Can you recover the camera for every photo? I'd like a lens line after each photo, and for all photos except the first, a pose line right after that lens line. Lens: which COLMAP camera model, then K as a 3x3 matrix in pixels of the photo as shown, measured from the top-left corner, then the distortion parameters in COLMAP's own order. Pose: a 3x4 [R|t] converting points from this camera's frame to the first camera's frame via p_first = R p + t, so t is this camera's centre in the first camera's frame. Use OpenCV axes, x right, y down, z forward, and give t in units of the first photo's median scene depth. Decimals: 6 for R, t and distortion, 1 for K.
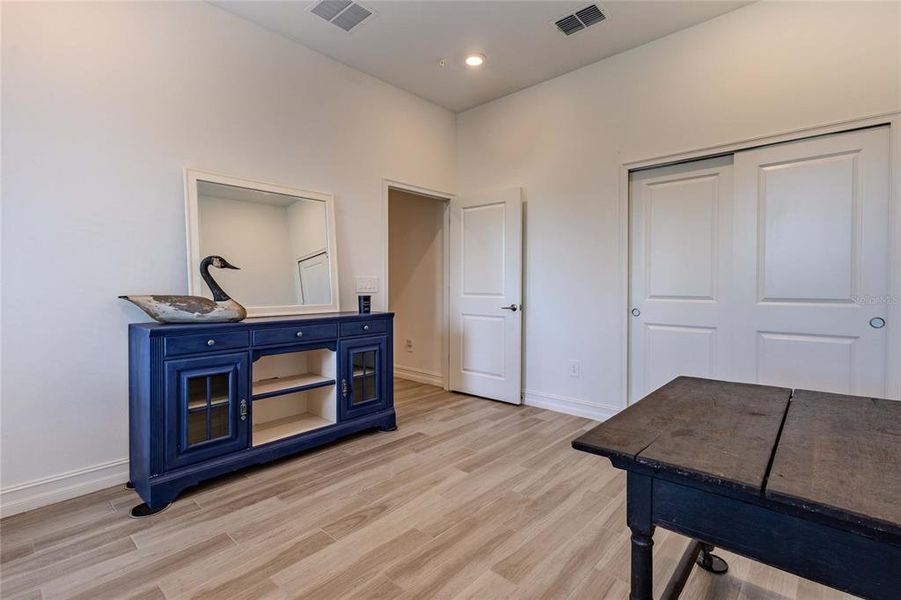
lens RADIAL K [[434.2, 0, 449.7], [0, 434.2, 295.0], [0, 0, 1]] dist [0.009868, 0.000133]
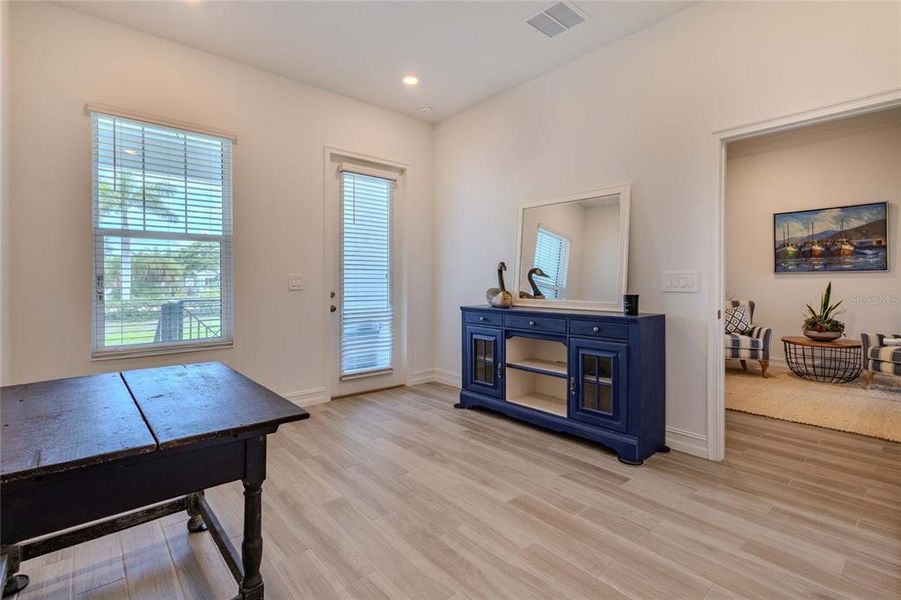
lens RADIAL K [[434.2, 0, 449.9], [0, 434.2, 281.2], [0, 0, 1]] dist [0.009868, 0.000133]
pose [[-0.146510, 0.003884, -0.989202, 0.840247], [-0.019019, 0.999796, 0.006743, -0.028754], [0.989026, 0.019802, -0.146407, 0.928844]]
